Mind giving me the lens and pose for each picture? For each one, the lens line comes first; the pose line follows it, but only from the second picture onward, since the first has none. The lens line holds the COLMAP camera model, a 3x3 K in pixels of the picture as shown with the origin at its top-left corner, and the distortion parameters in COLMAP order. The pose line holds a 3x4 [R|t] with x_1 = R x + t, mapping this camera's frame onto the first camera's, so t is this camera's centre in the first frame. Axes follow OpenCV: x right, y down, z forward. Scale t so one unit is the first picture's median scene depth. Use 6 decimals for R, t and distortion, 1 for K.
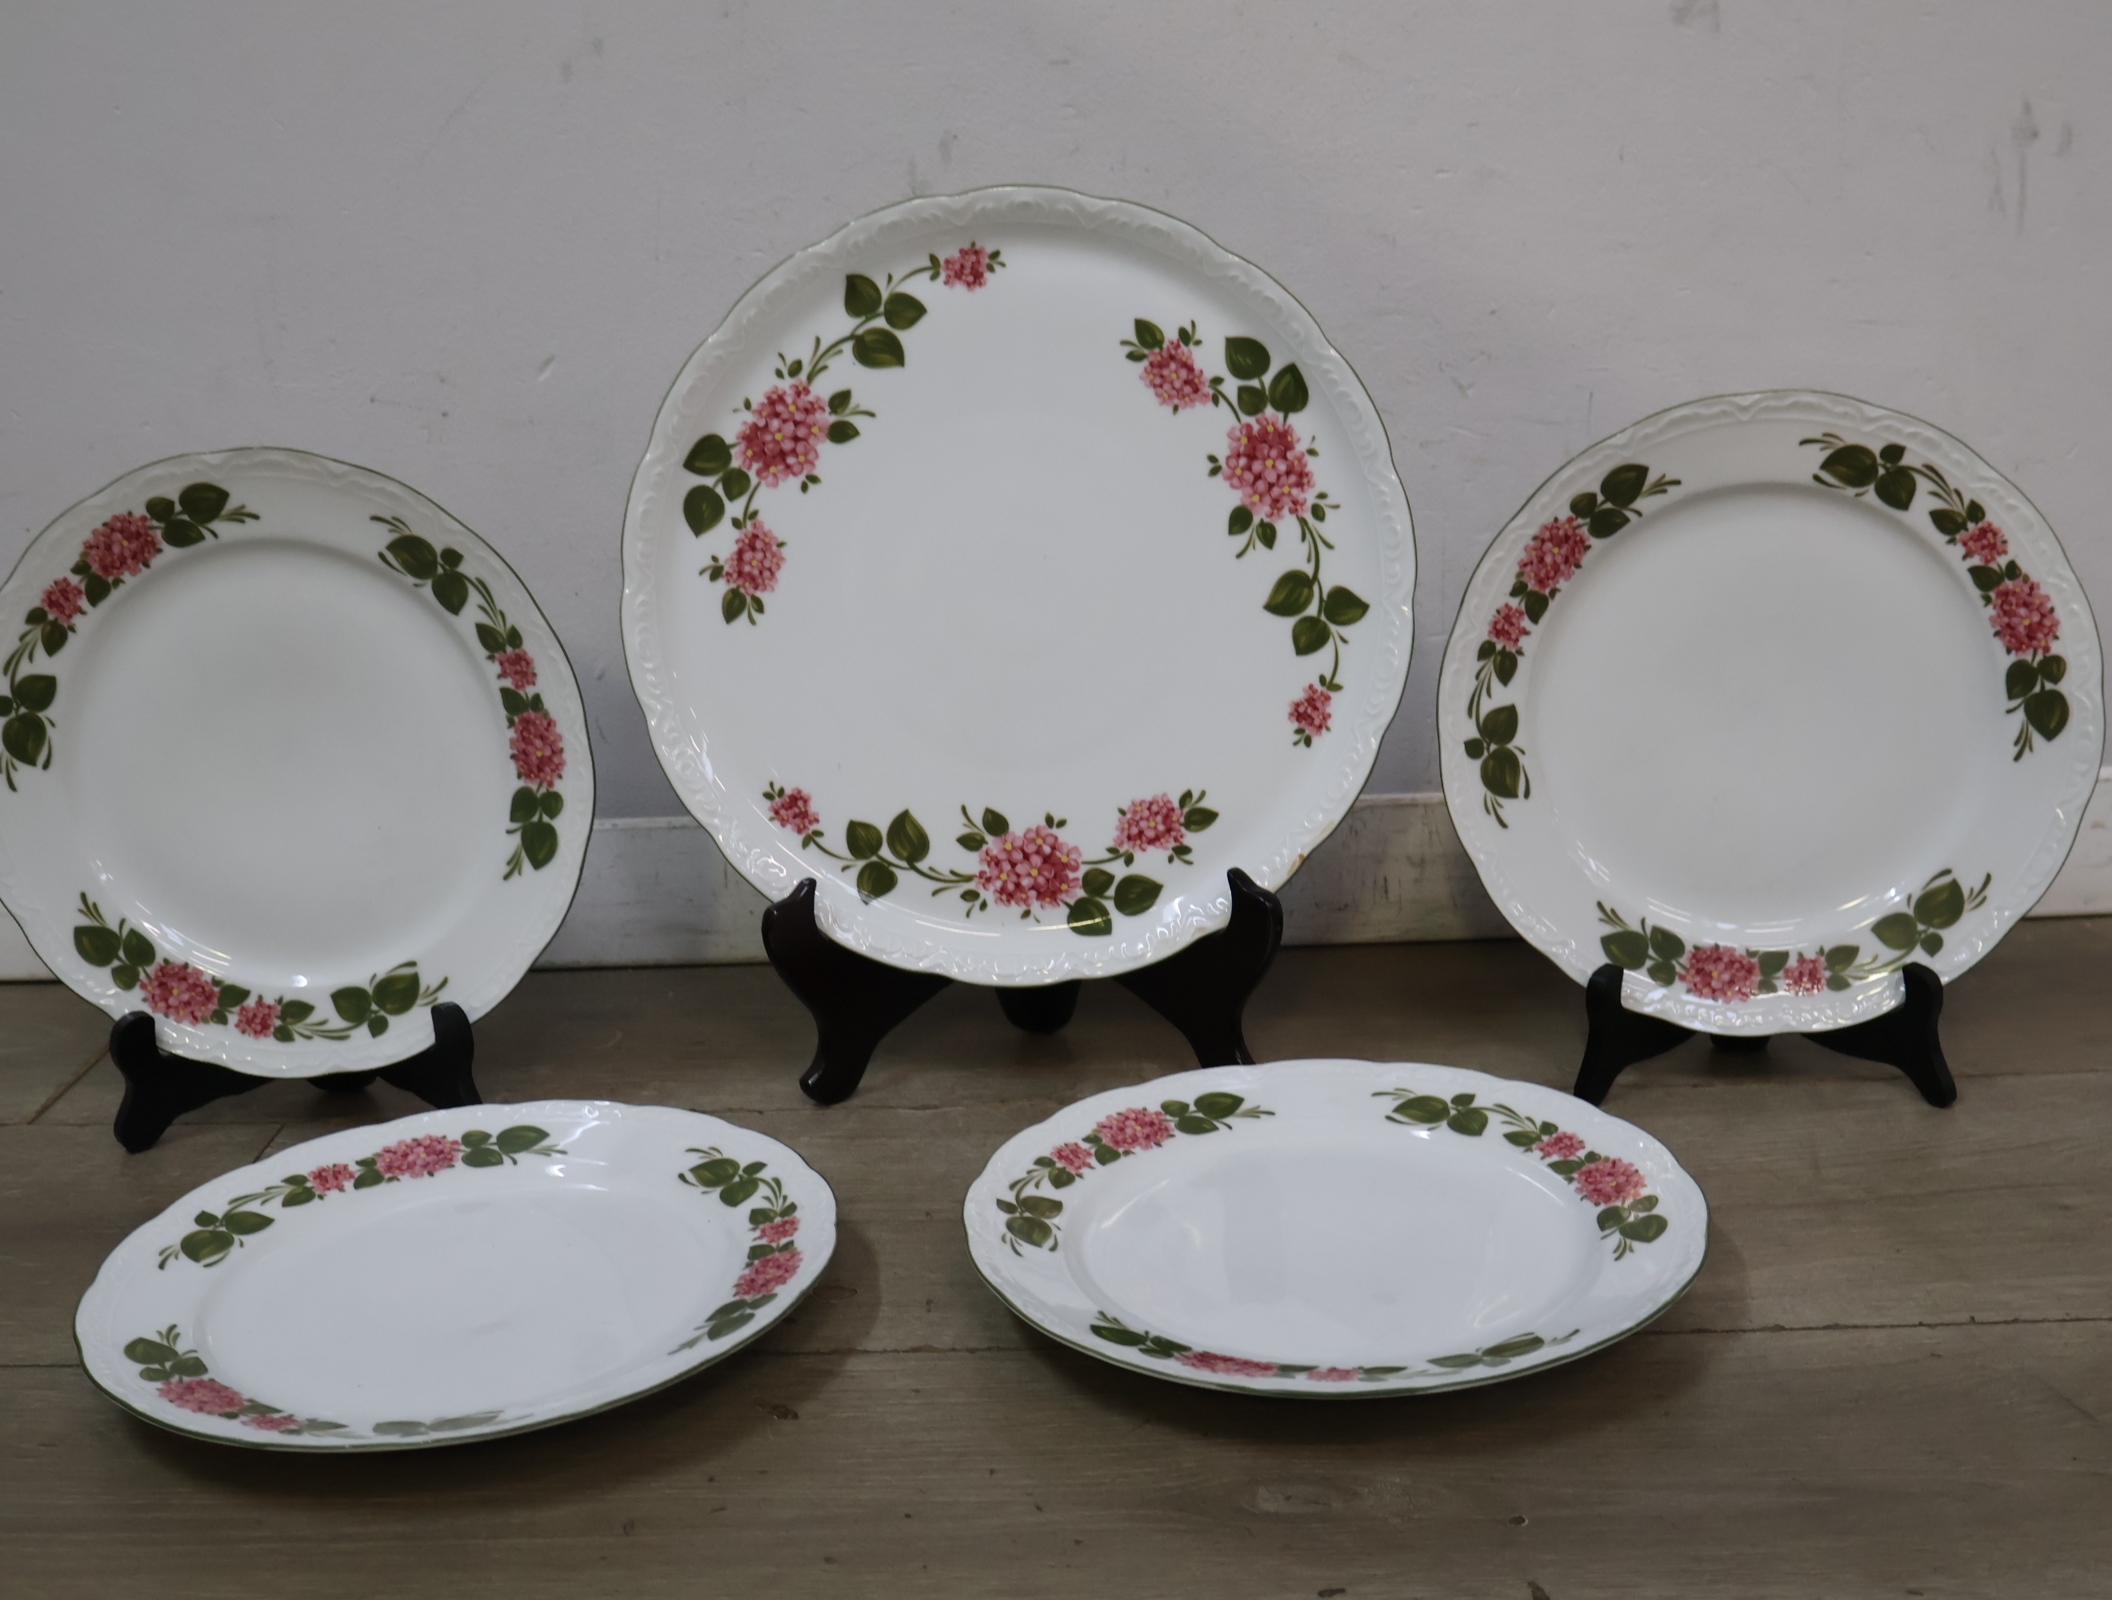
lens RADIAL K [[2445.6, 0, 1047.6], [0, 2445.6, 798.1], [0, 0, 1]] dist [-0.006533, 0.007425]
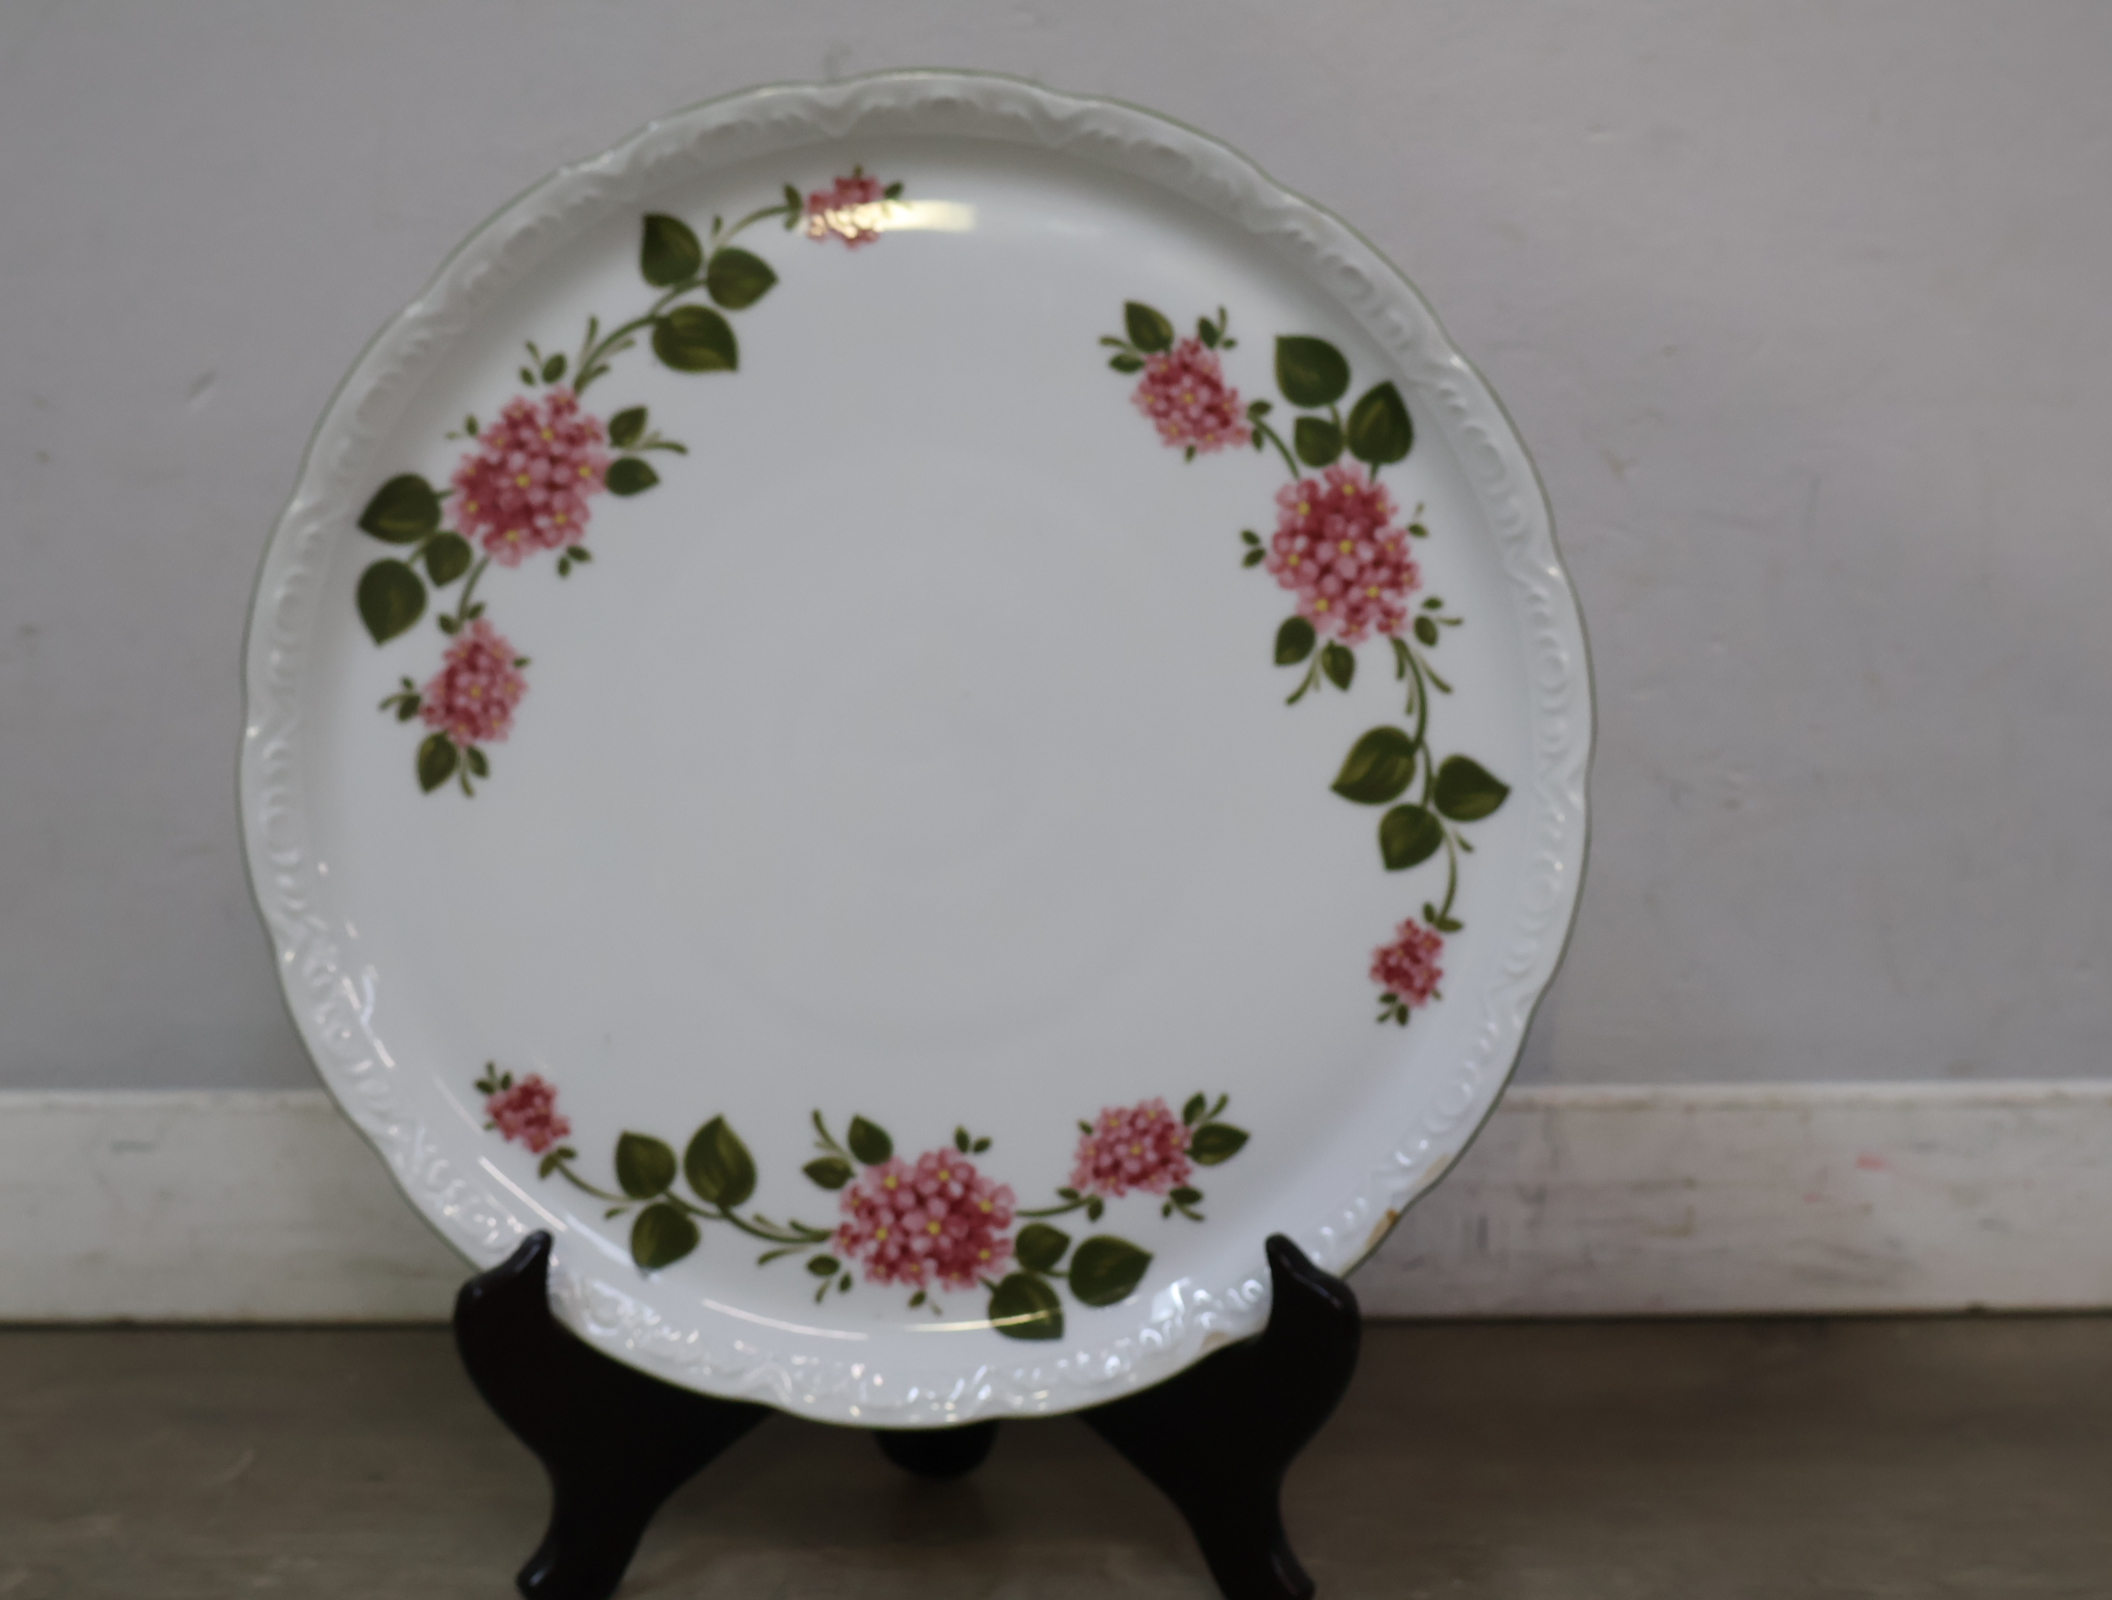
lens RADIAL K [[2445.6, 0, 1047.6], [0, 2445.6, 798.1], [0, 0, 1]] dist [-0.006533, 0.007425]
pose [[0.999261, 0.024711, 0.029429, 0.002059], [-0.022121, 0.996110, -0.085297, -0.023340], [-0.031422, 0.084583, 0.995921, 0.411615]]
